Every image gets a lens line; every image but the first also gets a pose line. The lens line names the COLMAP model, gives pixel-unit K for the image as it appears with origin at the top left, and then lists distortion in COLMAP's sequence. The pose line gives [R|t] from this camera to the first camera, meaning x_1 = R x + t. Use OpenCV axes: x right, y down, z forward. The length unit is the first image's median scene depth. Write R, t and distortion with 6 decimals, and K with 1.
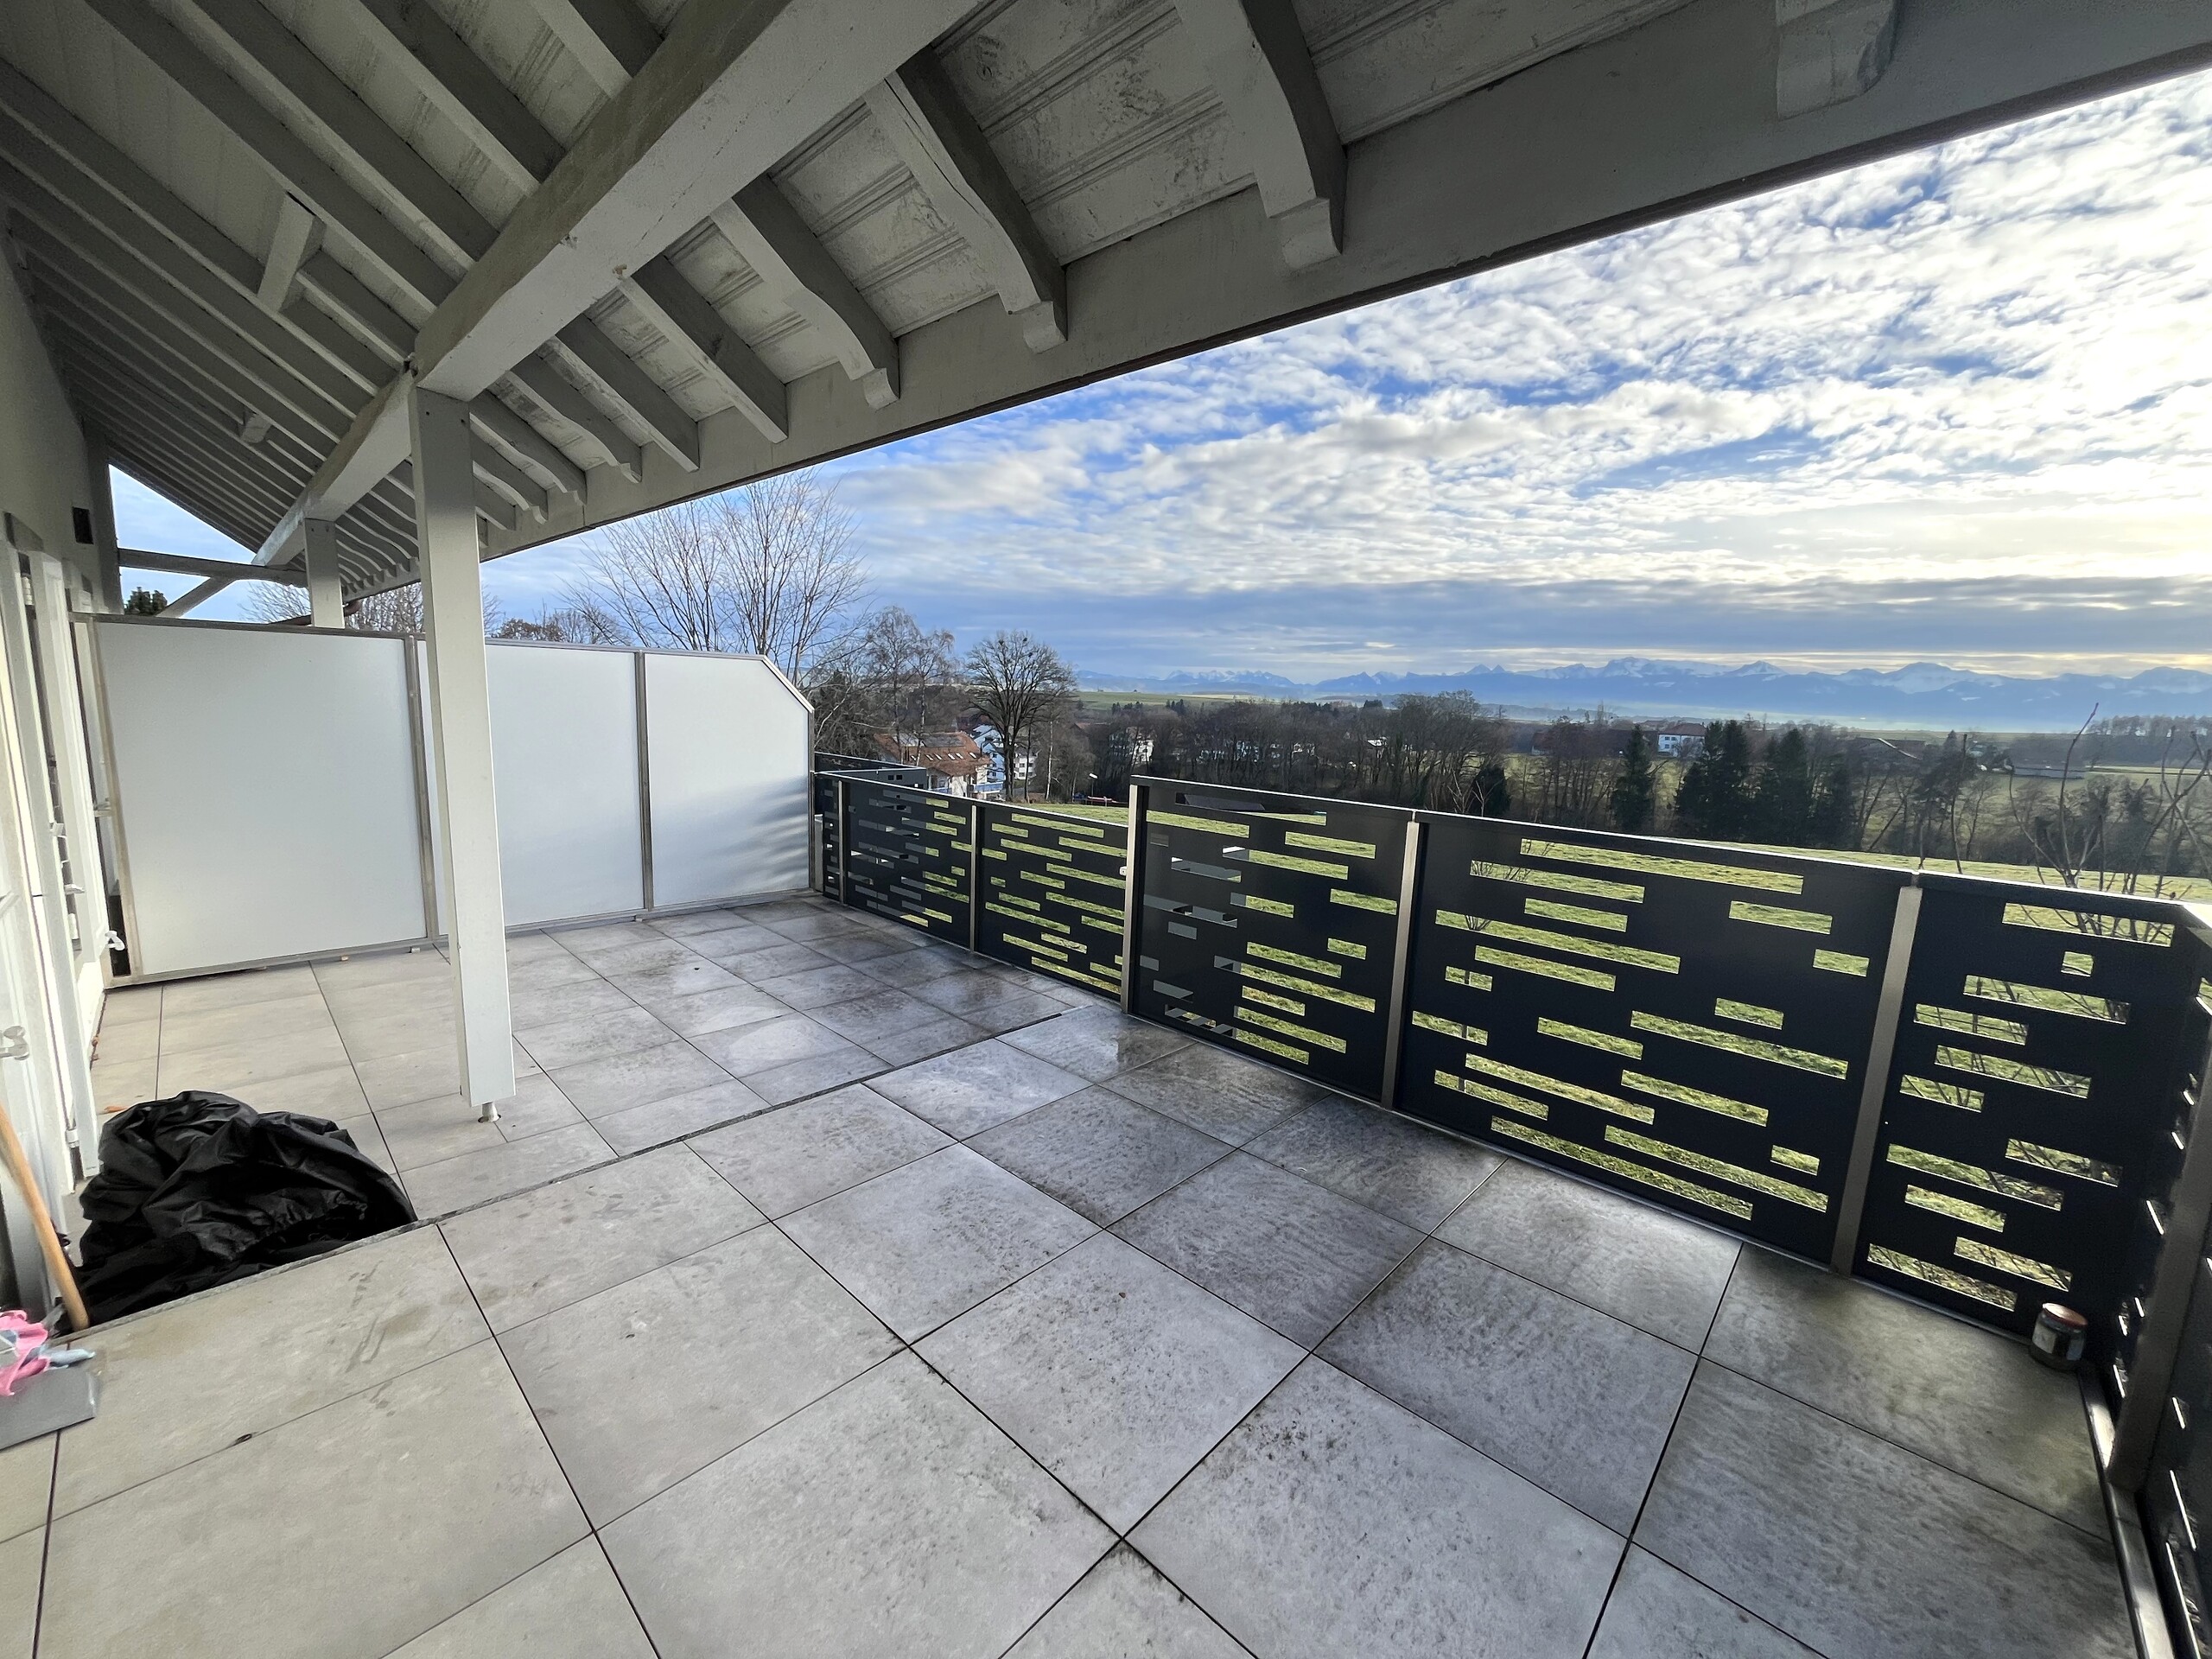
lens RADIAL K [[882.0, 0, 1100.2], [0, 882.0, 827.1], [0, 0, 1]] dist [0.001016, -0.000006]
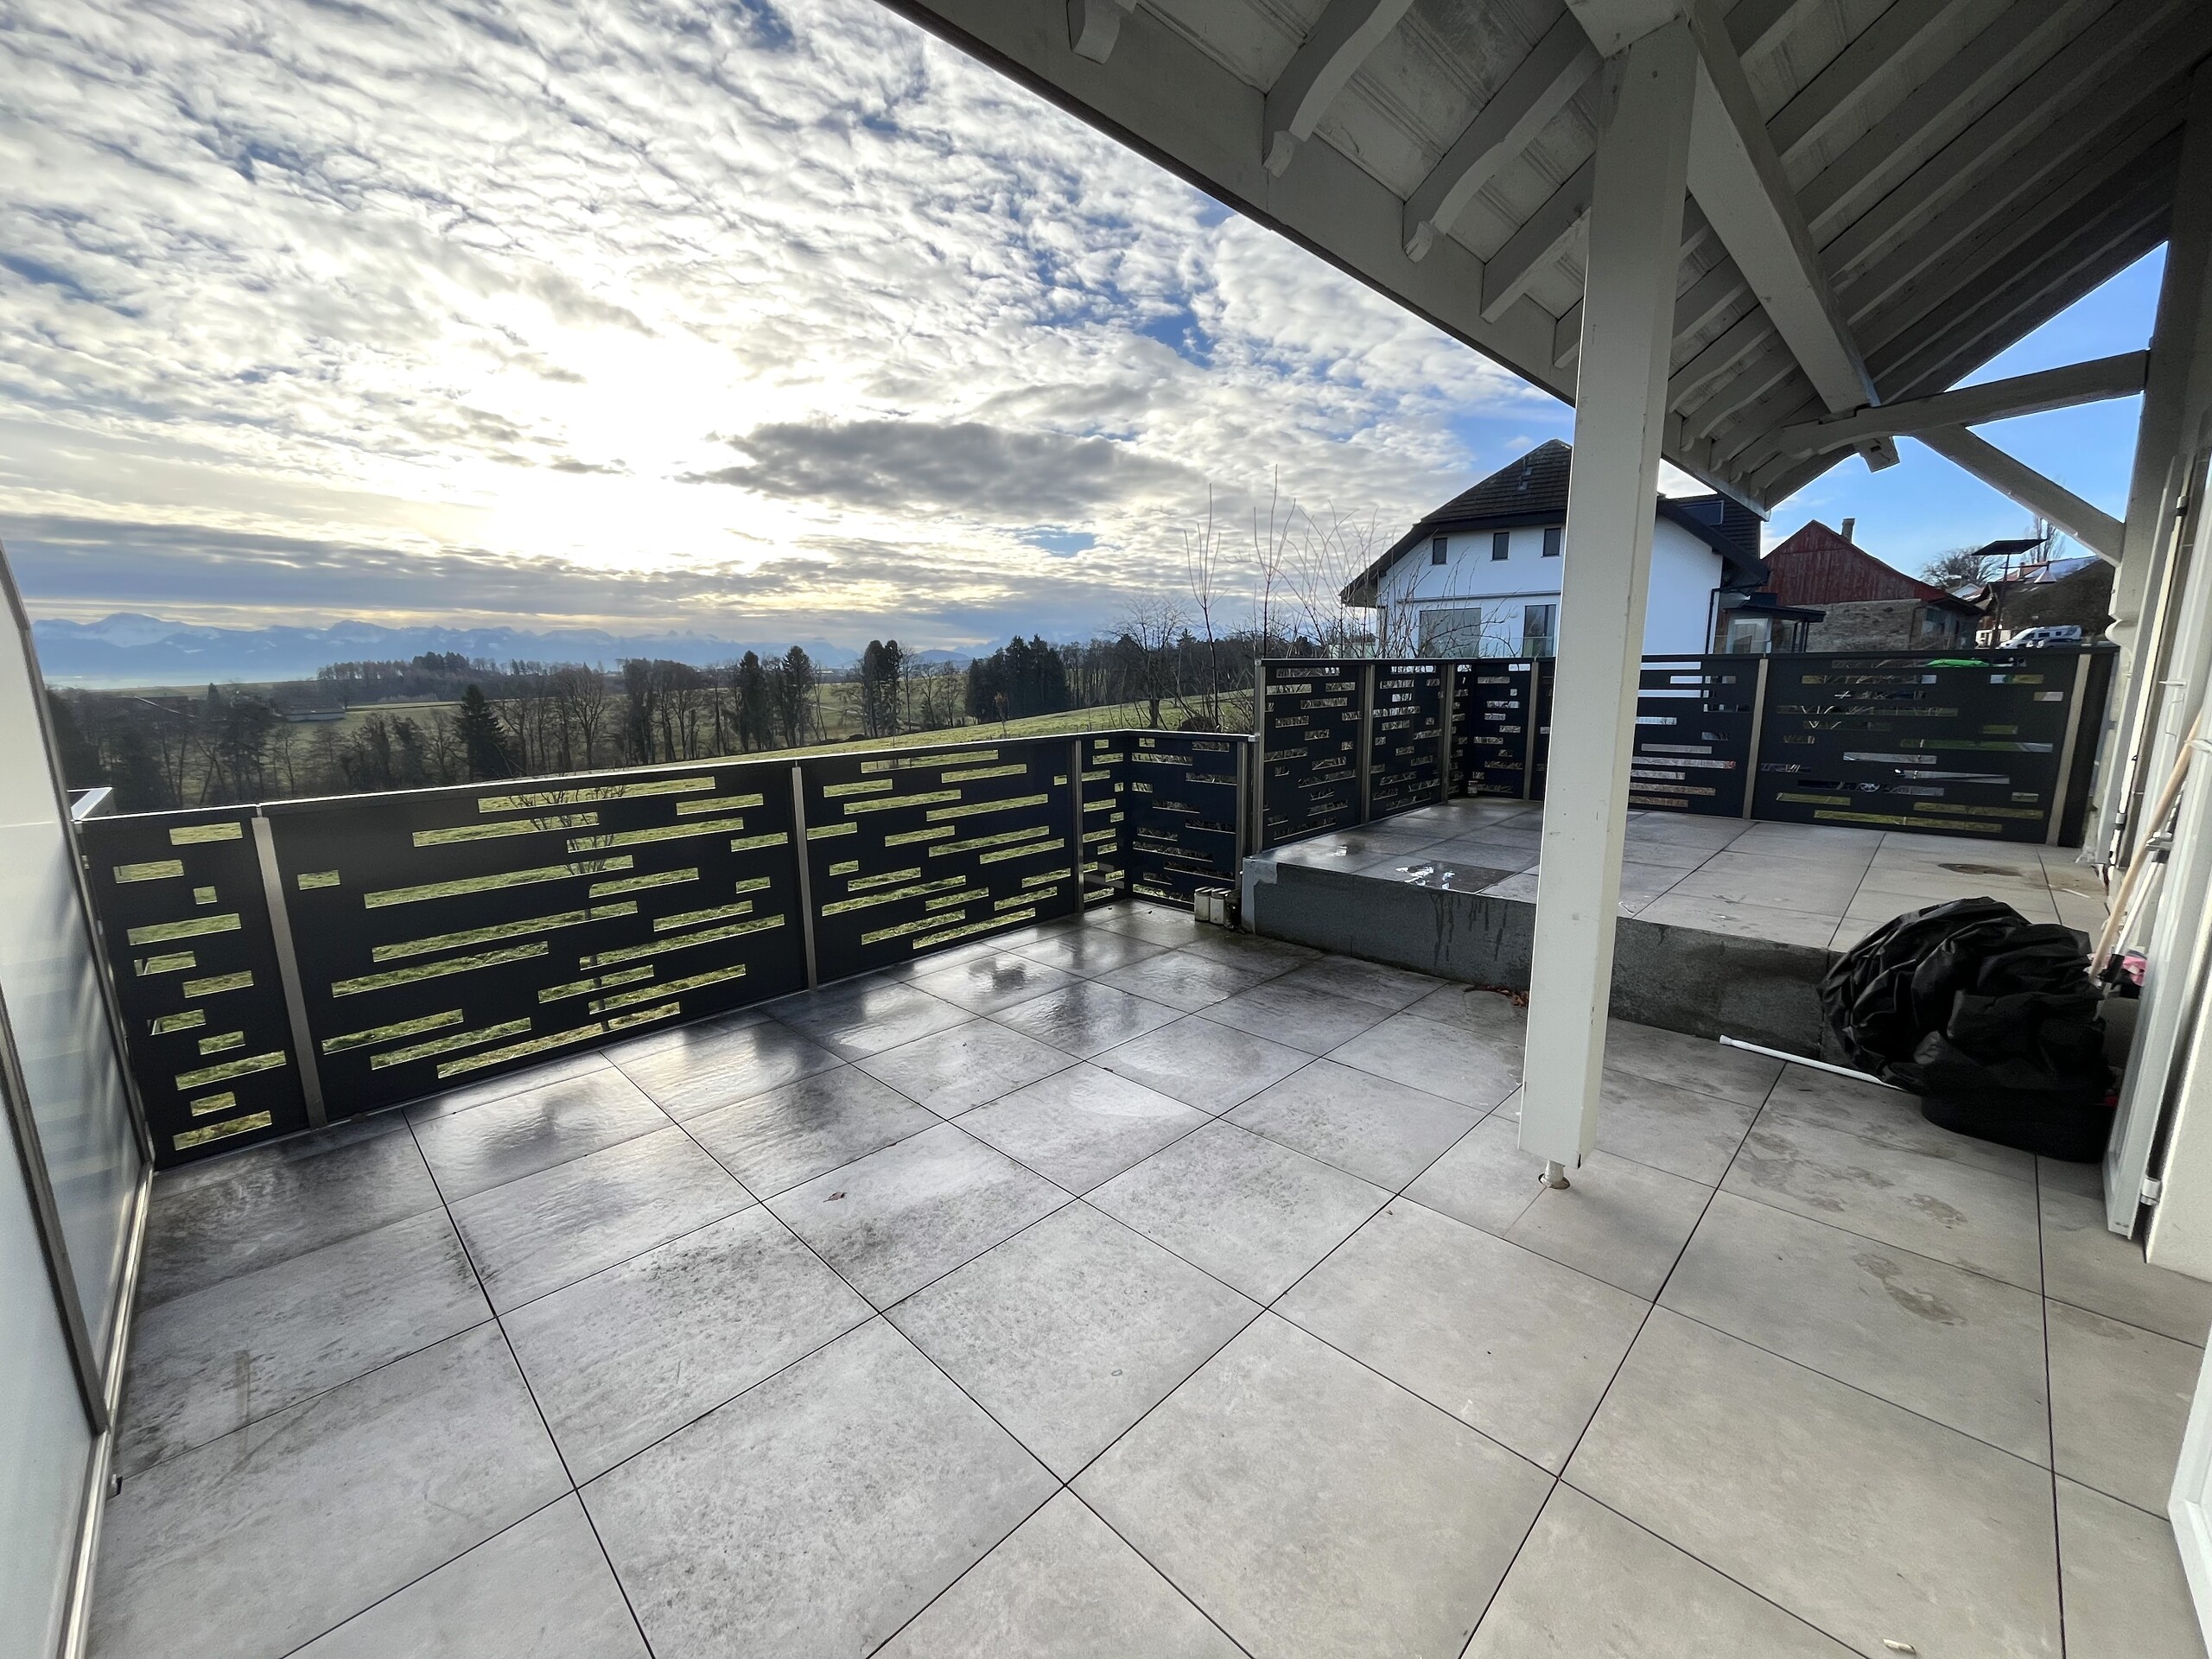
lens RADIAL K [[882.0, 0, 1100.0], [0, 882.0, 830.2], [0, 0, 1]] dist [0.001016, -0.000006]
pose [[0.019956, -0.220491, 0.975185, -0.817525], [0.164833, 0.962758, 0.214308, -0.085847], [-0.986120, 0.156466, 0.055557, 0.792357]]
